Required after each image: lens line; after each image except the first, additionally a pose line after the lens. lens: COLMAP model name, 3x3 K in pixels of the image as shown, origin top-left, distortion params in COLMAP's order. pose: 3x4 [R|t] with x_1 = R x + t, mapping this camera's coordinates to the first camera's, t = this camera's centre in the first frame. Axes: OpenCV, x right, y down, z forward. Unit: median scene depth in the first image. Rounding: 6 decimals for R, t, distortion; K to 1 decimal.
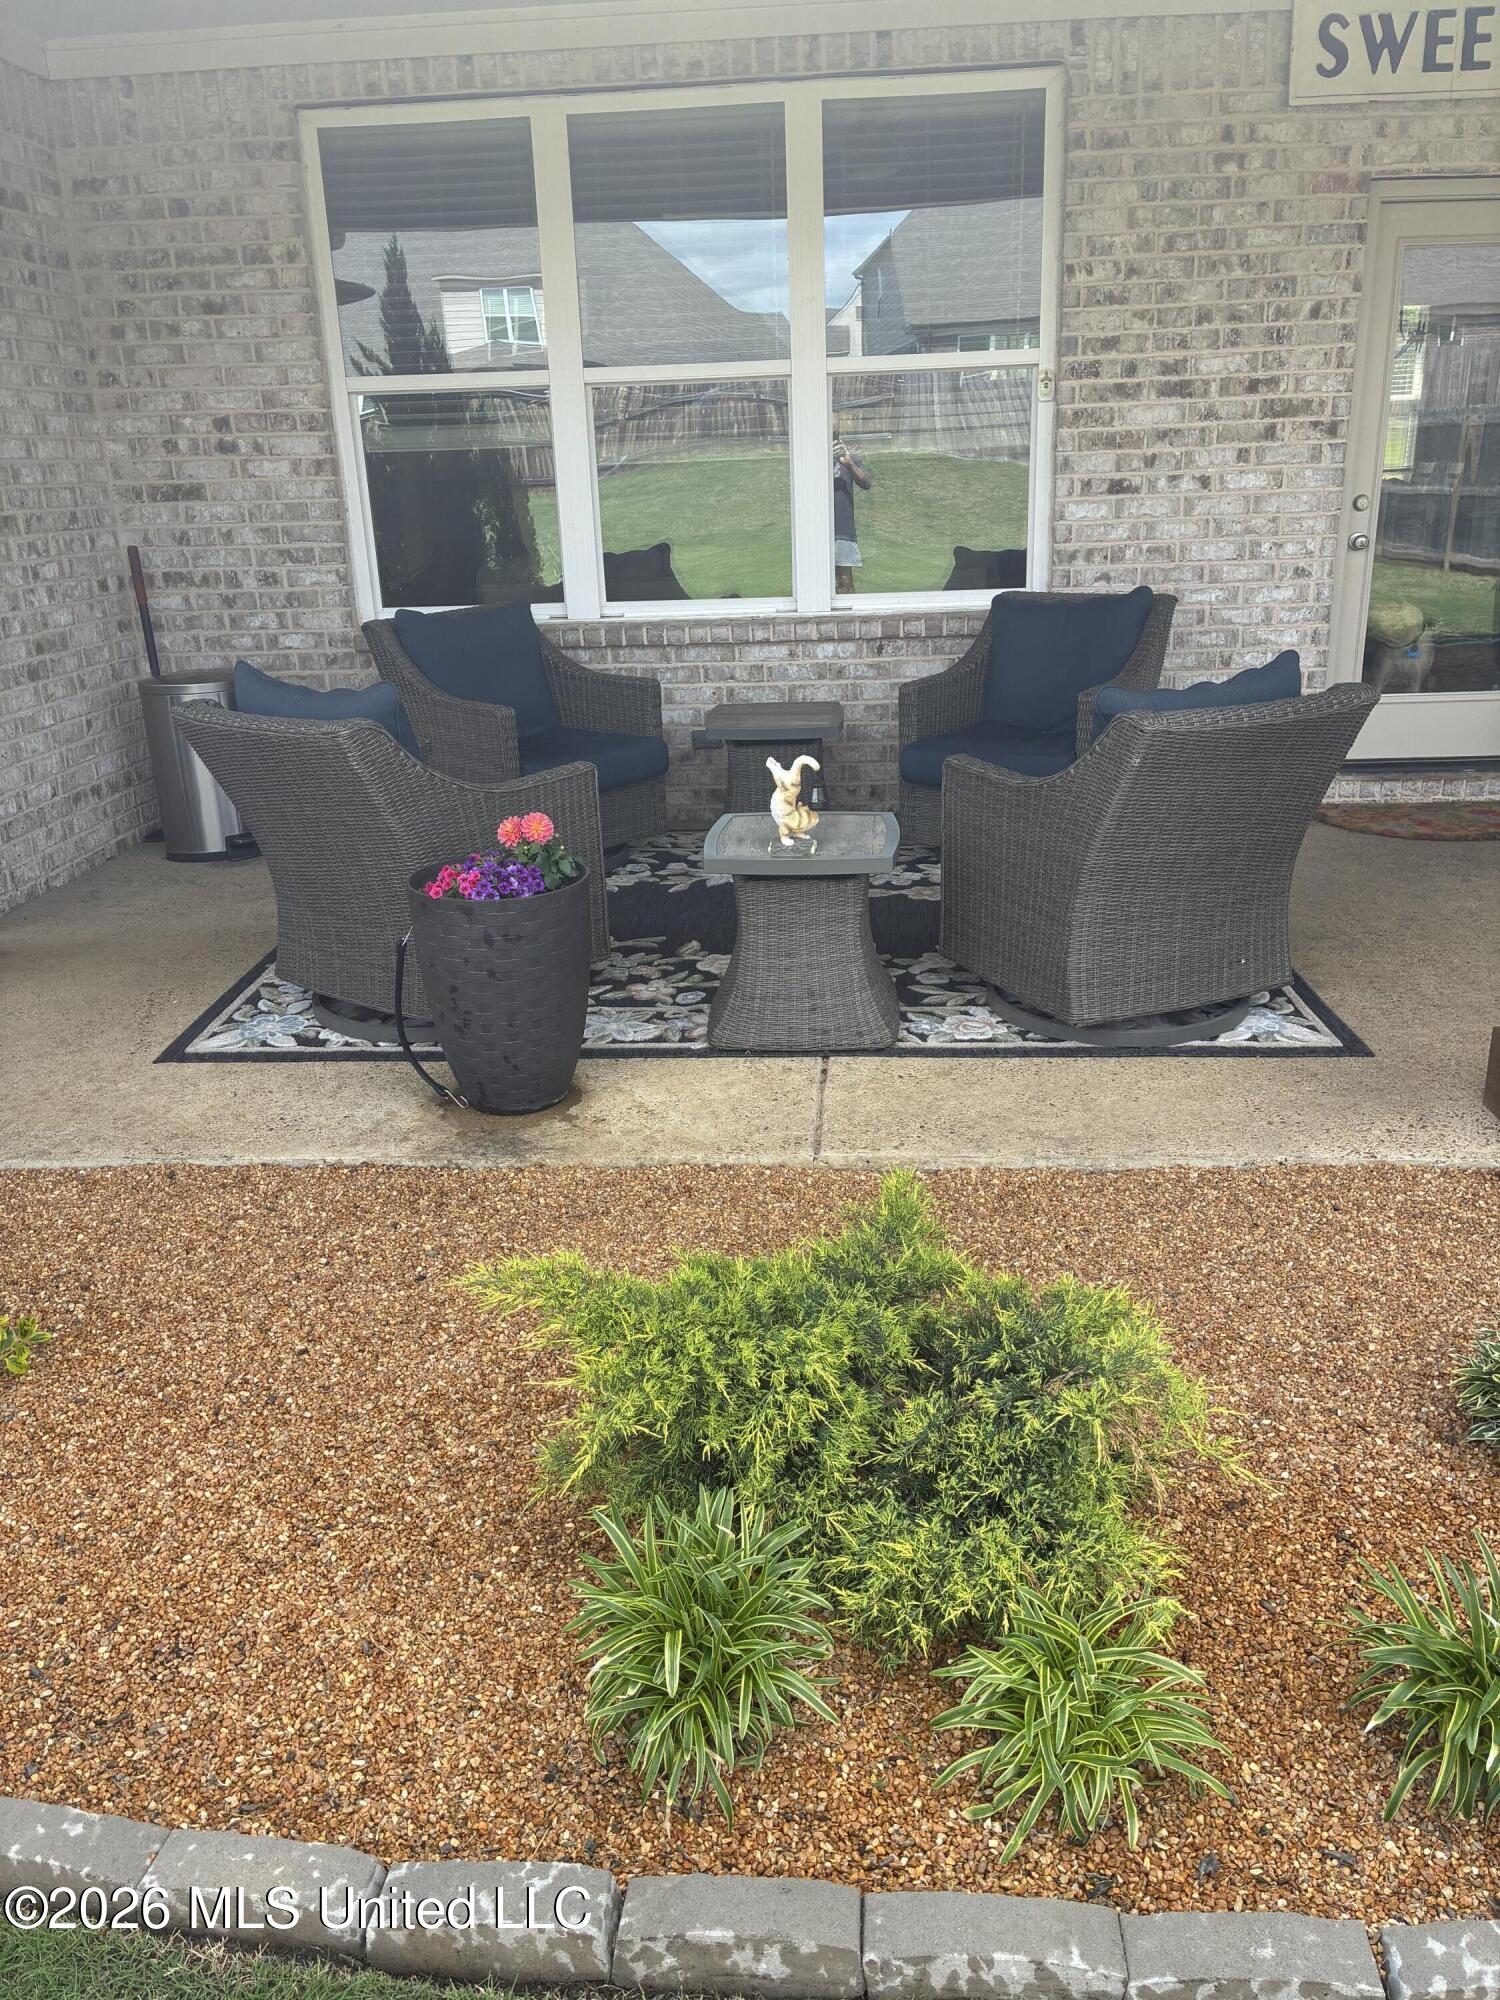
lens RADIAL K [[1511.4, 0, 741.9], [0, 1511.4, 991.3], [0, 0, 1]] dist [0.043549, -0.040590]
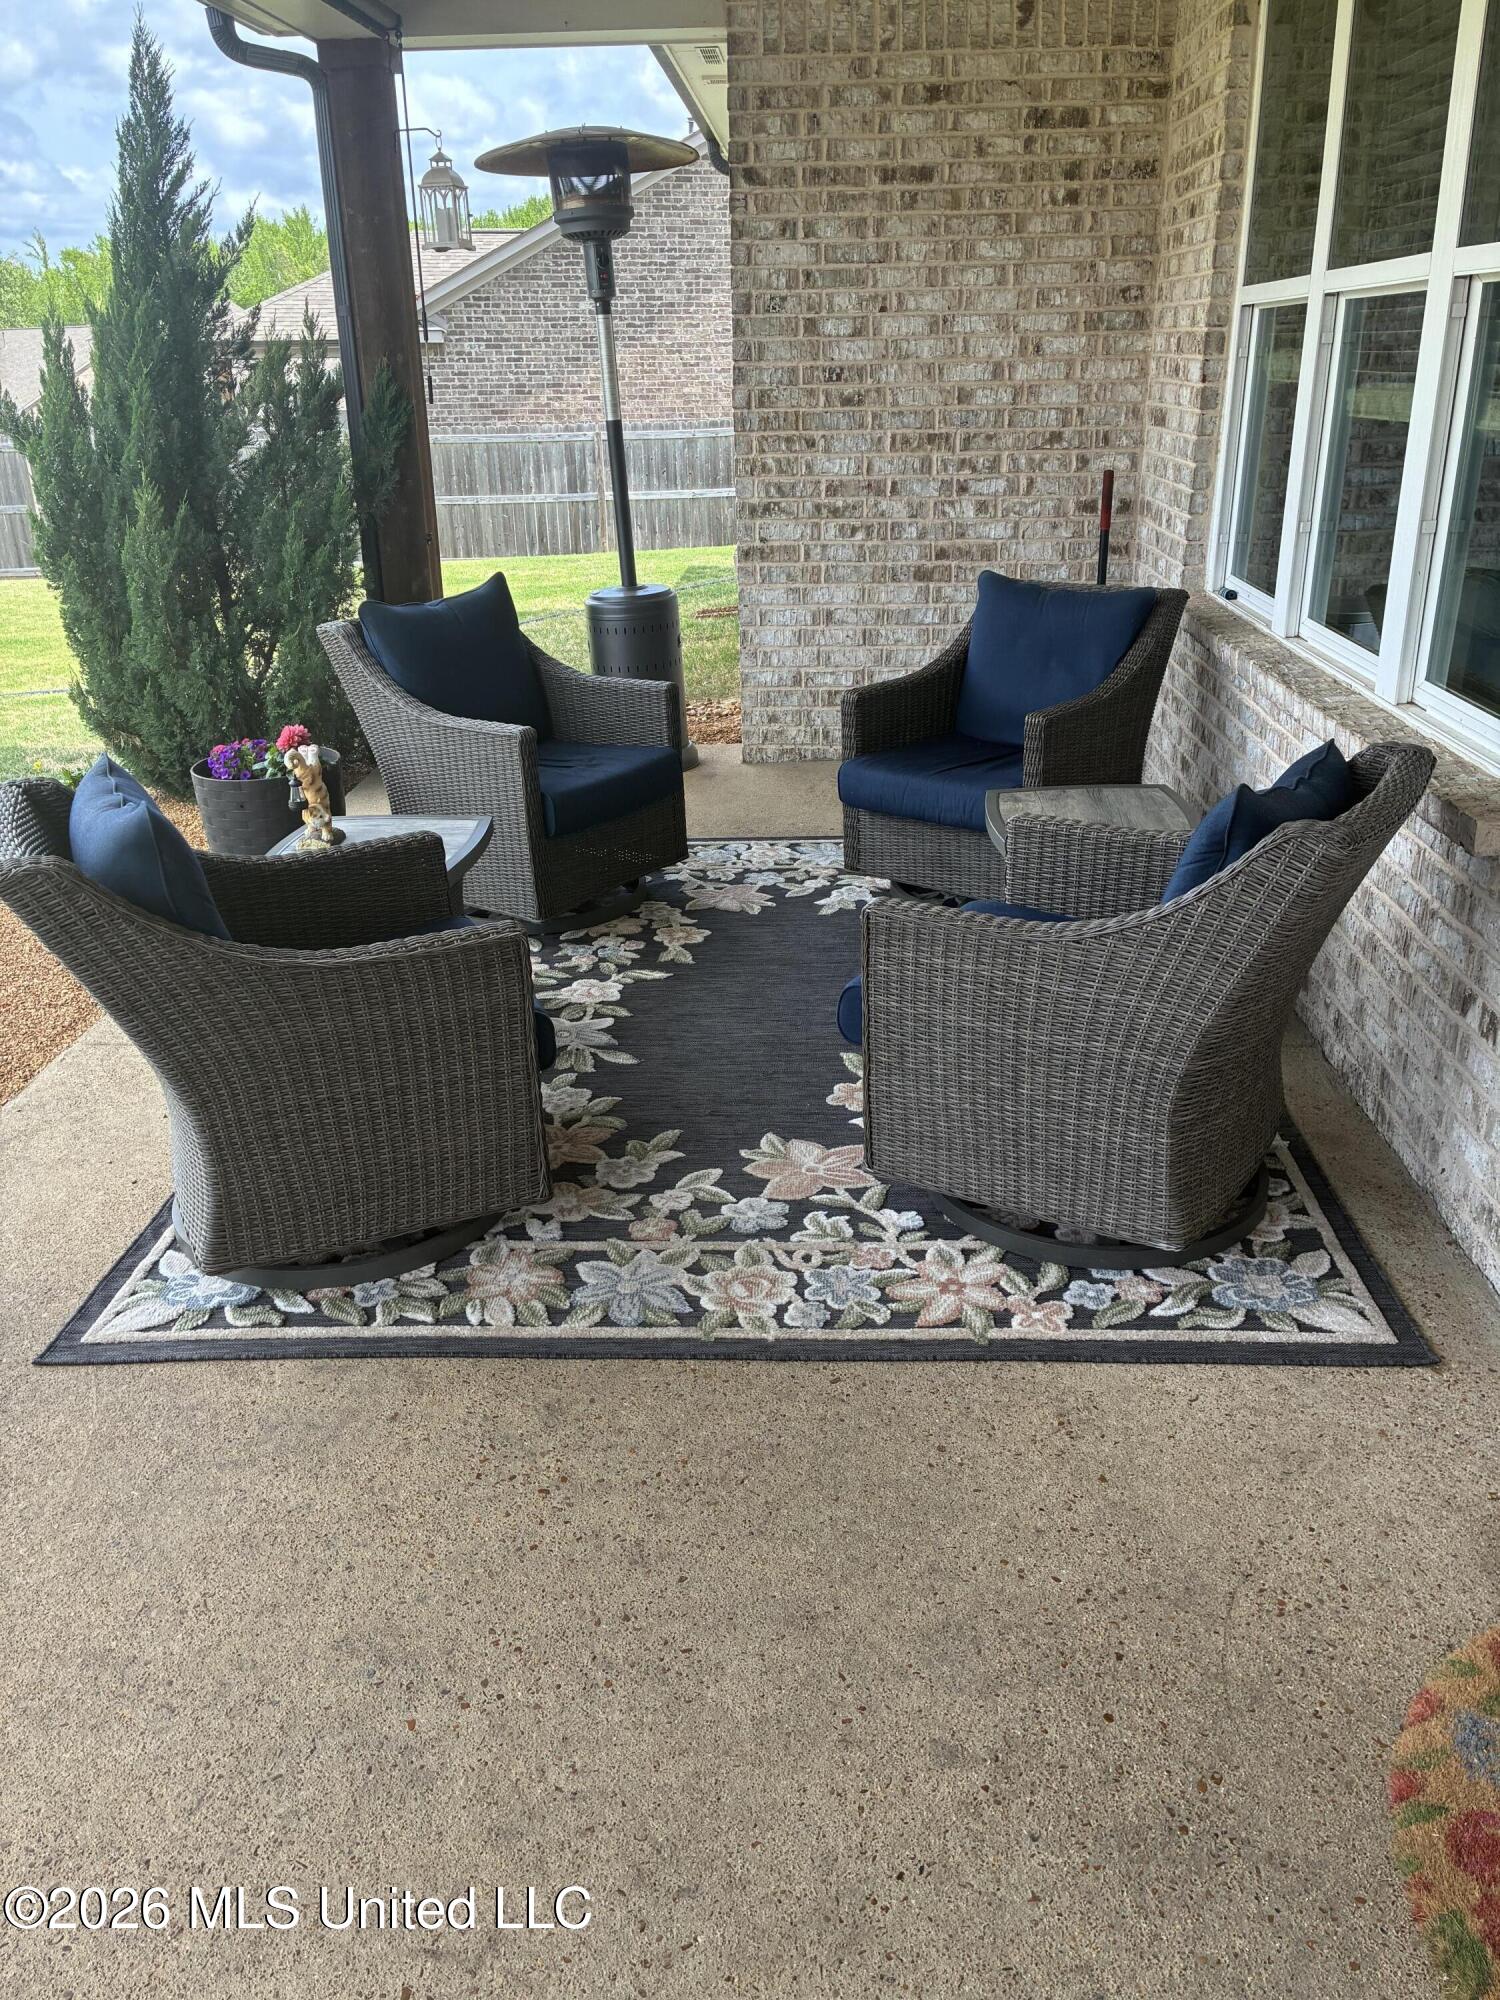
lens RADIAL K [[1511.4, 0, 741.9], [0, 1511.4, 991.3], [0, 0, 1]] dist [0.043549, -0.040590]
pose [[0.017961, 0.412767, -0.910660, 0.996024], [-0.310418, 0.868100, 0.387354, -0.485403], [0.950430, 0.275728, 0.143723, 1.152947]]
